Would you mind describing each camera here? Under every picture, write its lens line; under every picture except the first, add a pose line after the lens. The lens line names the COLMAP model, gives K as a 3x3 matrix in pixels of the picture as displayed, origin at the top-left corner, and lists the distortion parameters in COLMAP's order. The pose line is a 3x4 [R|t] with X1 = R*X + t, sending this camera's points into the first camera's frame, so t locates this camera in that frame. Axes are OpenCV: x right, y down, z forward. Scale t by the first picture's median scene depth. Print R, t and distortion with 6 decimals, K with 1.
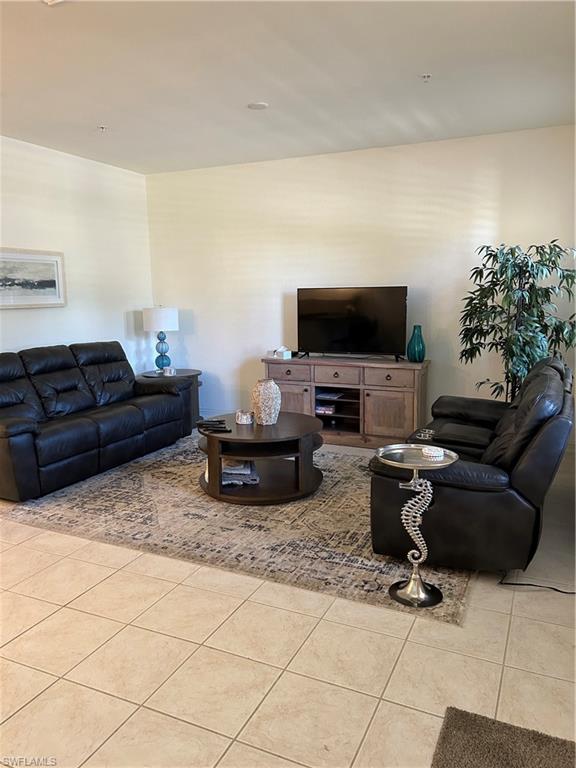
lens RADIAL K [[579.1, 0, 286.1], [0, 579.1, 385.5], [0, 0, 1]] dist [0.101740, -0.160103]
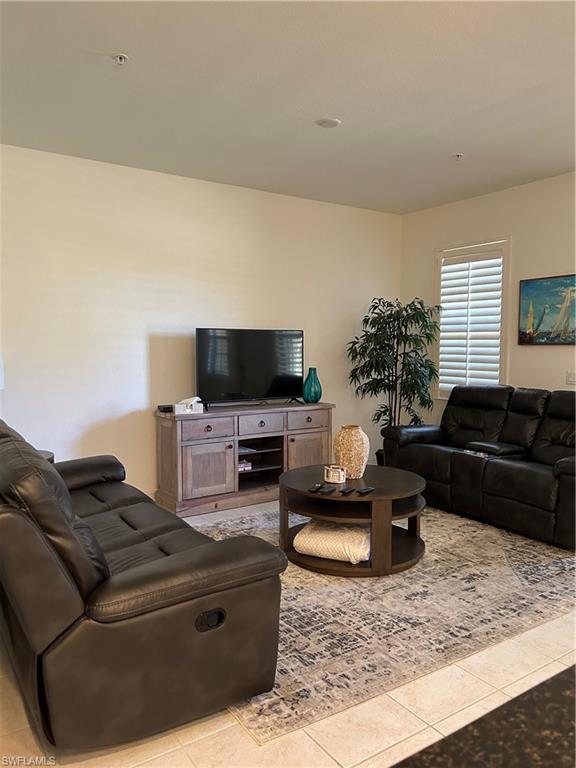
lens RADIAL K [[579.1, 0, 286.1], [0, 579.1, 385.5], [0, 0, 1]] dist [0.101740, -0.160103]
pose [[0.503466, -0.044877, 0.862849, -0.762298], [0.131220, 0.991037, -0.025022, -0.056645], [-0.853992, 0.125821, 0.504843, 0.572778]]
